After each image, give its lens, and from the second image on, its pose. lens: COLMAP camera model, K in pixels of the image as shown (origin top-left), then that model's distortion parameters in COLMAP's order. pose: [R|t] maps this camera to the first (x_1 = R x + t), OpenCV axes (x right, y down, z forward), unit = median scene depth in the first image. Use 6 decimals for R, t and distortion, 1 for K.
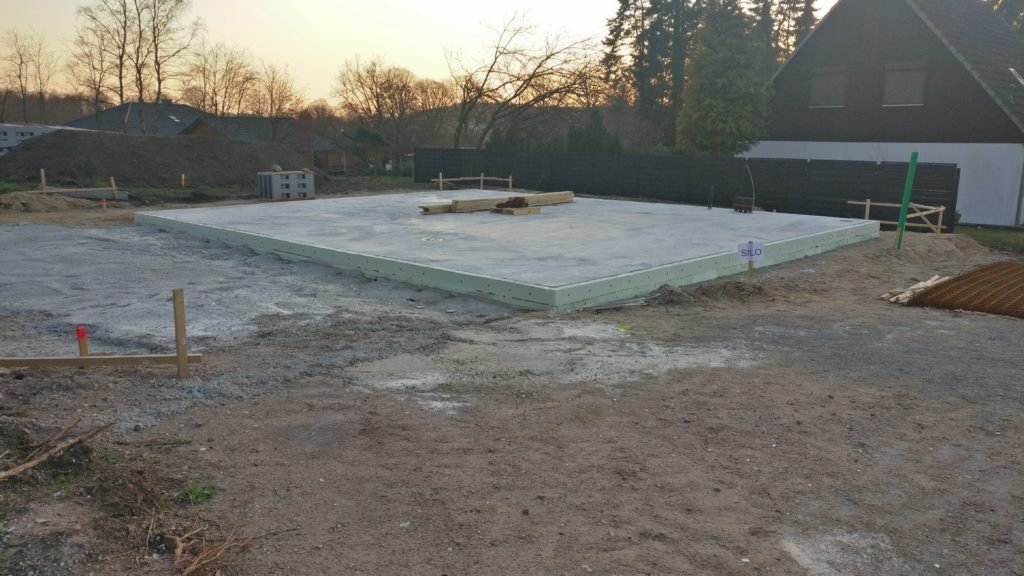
lens RADIAL K [[790.2, 0, 521.8], [0, 790.2, 292.3], [0, 0, 1]] dist [0.001913, 0.024129]
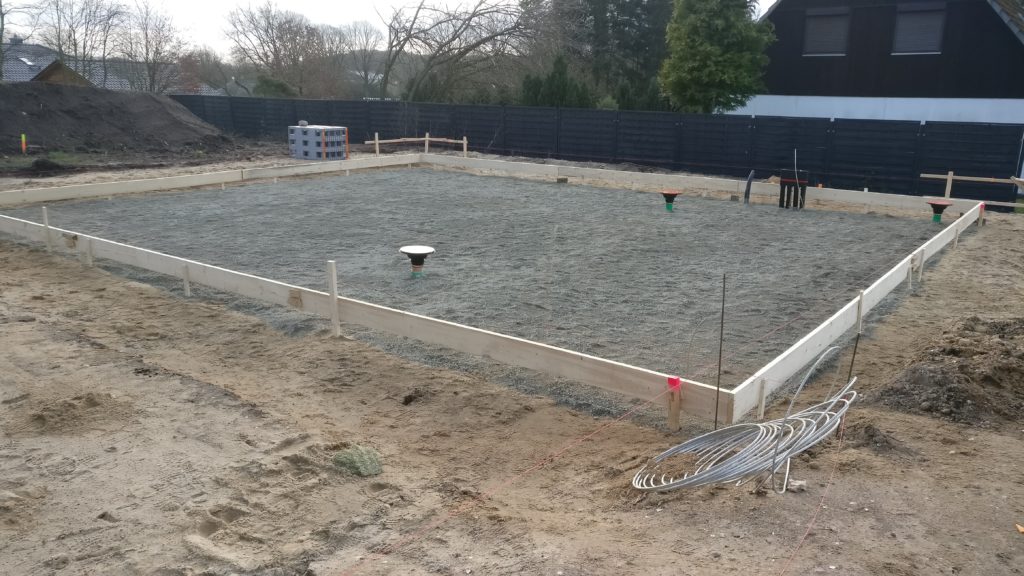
lens RADIAL K [[790.2, 0, 537.1], [0, 790.2, 273.6], [0, 0, 1]] dist [0.001913, 0.024129]
pose [[0.989883, -0.023420, 0.139943, -0.030641], [0.018370, 0.999136, 0.037269, -0.020226], [-0.140695, -0.034321, 0.989458, 0.104780]]
